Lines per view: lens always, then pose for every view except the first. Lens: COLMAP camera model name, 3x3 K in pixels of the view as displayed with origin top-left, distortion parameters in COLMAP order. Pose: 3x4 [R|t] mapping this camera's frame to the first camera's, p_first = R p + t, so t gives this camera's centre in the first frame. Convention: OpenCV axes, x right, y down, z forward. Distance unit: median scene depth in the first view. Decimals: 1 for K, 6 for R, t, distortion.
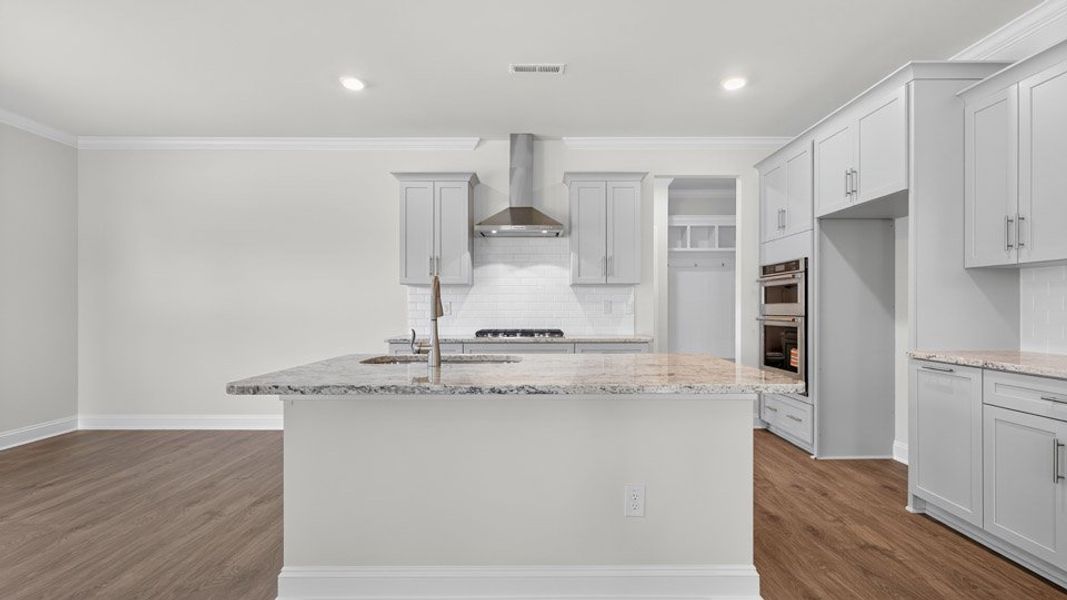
lens RADIAL K [[493.1, 0, 536.0], [0, 493.1, 306.7], [0, 0, 1]] dist [0.002347, 0.000037]
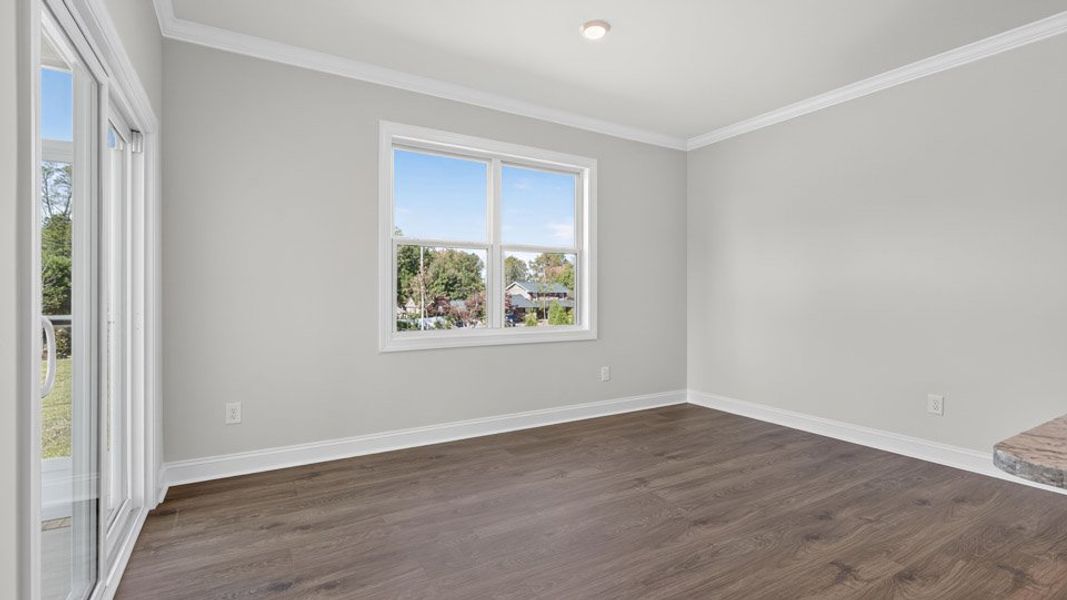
lens RADIAL K [[487.6, 0, 531.4], [0, 487.6, 303.7], [0, 0, 1]] dist [0.001078, 0.000320]
pose [[0.510713, 0.016552, -0.859592, -0.178594], [0.001635, 0.999794, 0.020223, 0.001169], [0.859749, -0.011734, 0.510581, 0.147511]]
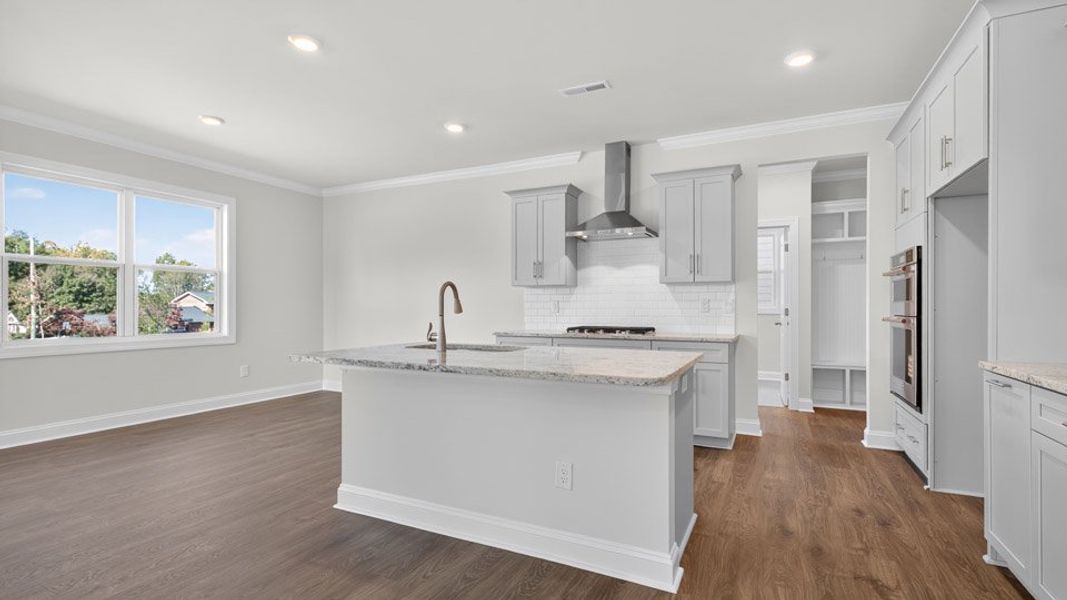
lens RADIAL K [[487.6, 0, 531.4], [0, 487.6, 303.7], [0, 0, 1]] dist [0.001078, 0.000320]
pose [[0.896793, -0.002284, -0.442444, 0.302494], [0.000755, 0.999993, -0.003631, 0.000264], [0.442450, 0.002922, 0.896789, -0.022768]]
